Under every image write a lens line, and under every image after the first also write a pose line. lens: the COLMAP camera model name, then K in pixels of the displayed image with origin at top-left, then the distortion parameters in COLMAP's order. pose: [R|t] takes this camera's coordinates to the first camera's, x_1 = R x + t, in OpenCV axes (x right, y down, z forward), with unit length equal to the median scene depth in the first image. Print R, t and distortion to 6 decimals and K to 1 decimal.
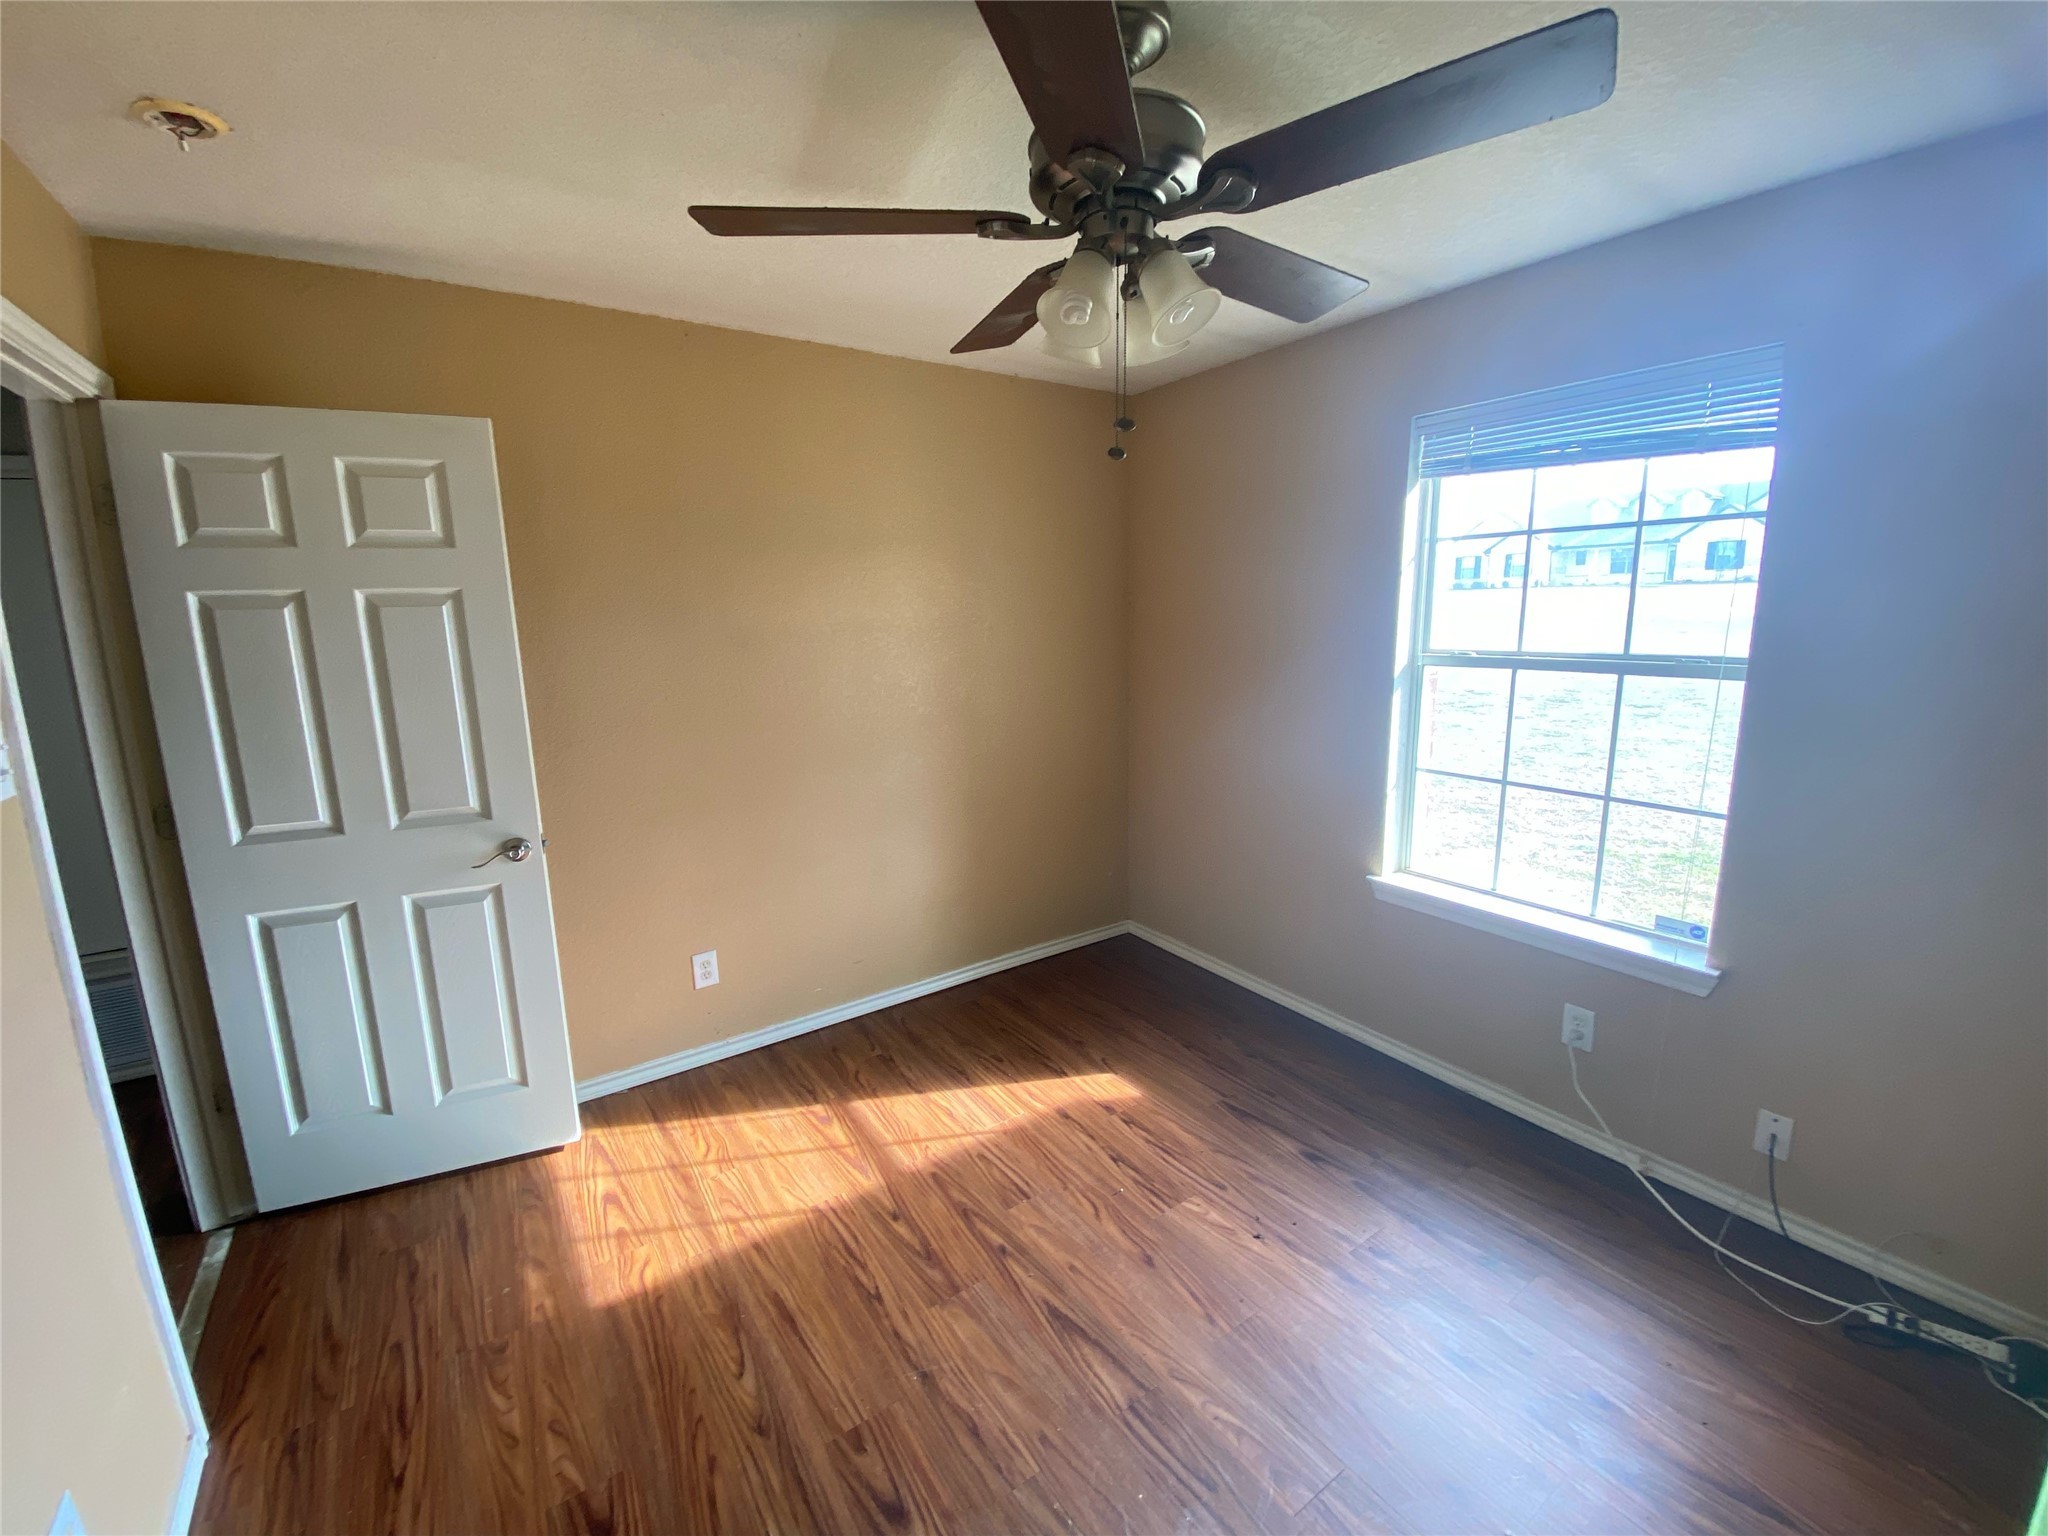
lens RADIAL K [[833.6, 0, 1021.0], [0, 833.6, 760.3], [0, 0, 1]] dist [0.052997, -0.034505]
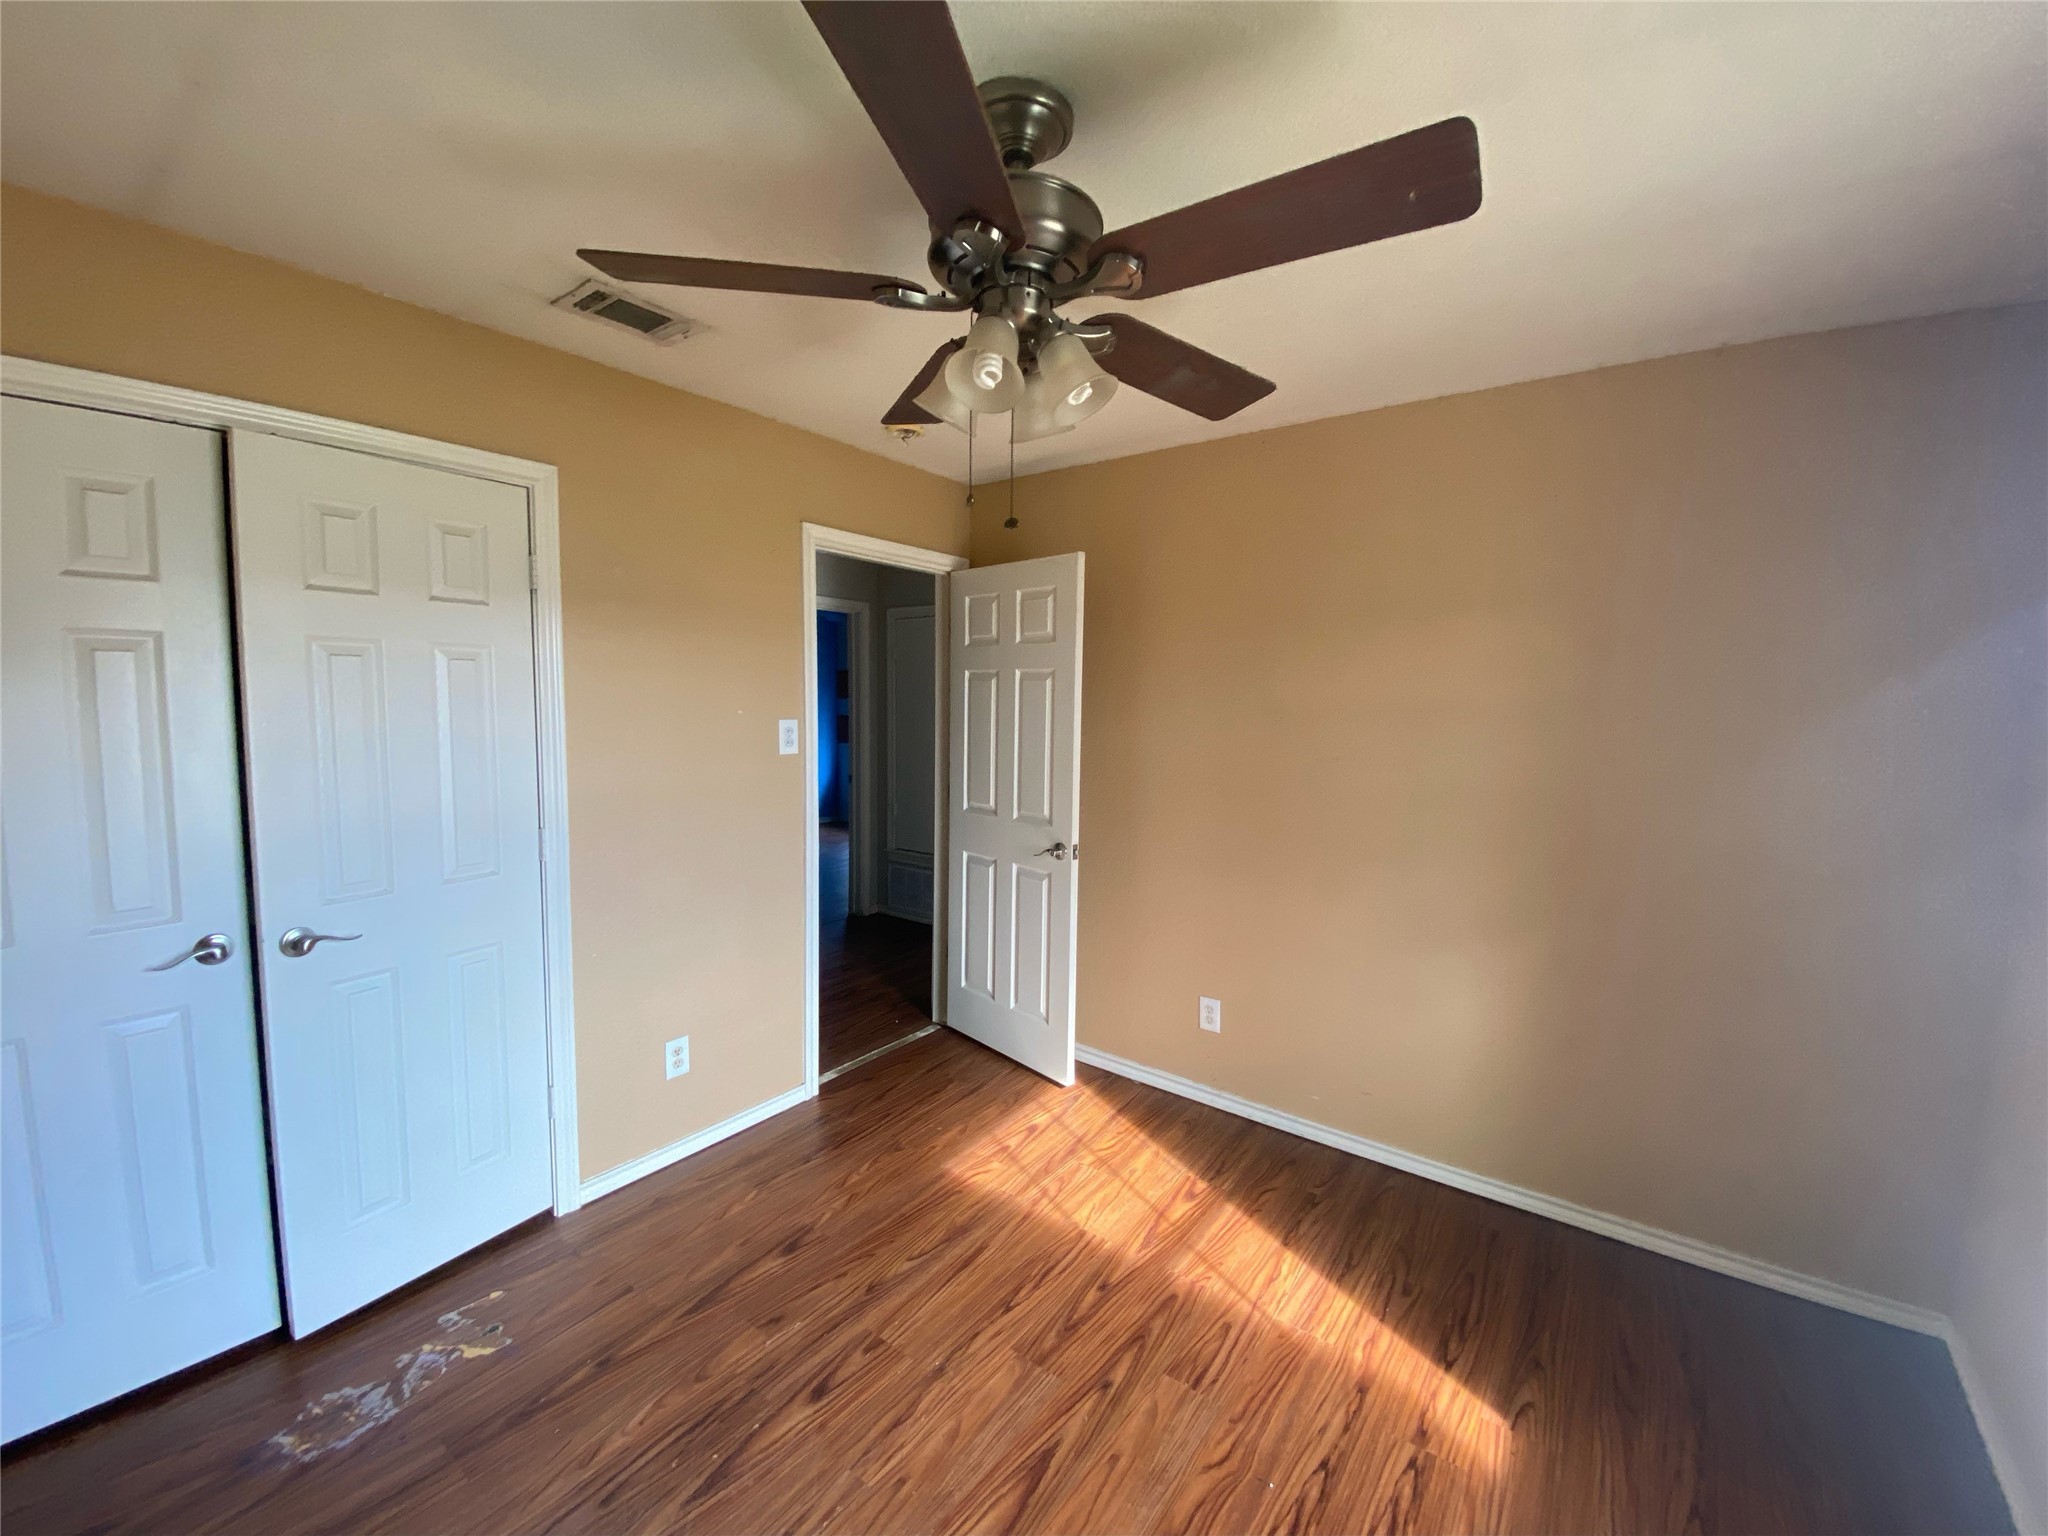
lens RADIAL K [[833.6, 0, 1021.0], [0, 833.6, 760.3], [0, 0, 1]] dist [0.052997, -0.034505]
pose [[0.332407, 0.104220, -0.937360, 0.683581], [-0.195299, 0.979940, 0.039697, -0.087556], [0.922694, 0.169869, 0.346093, 0.457434]]
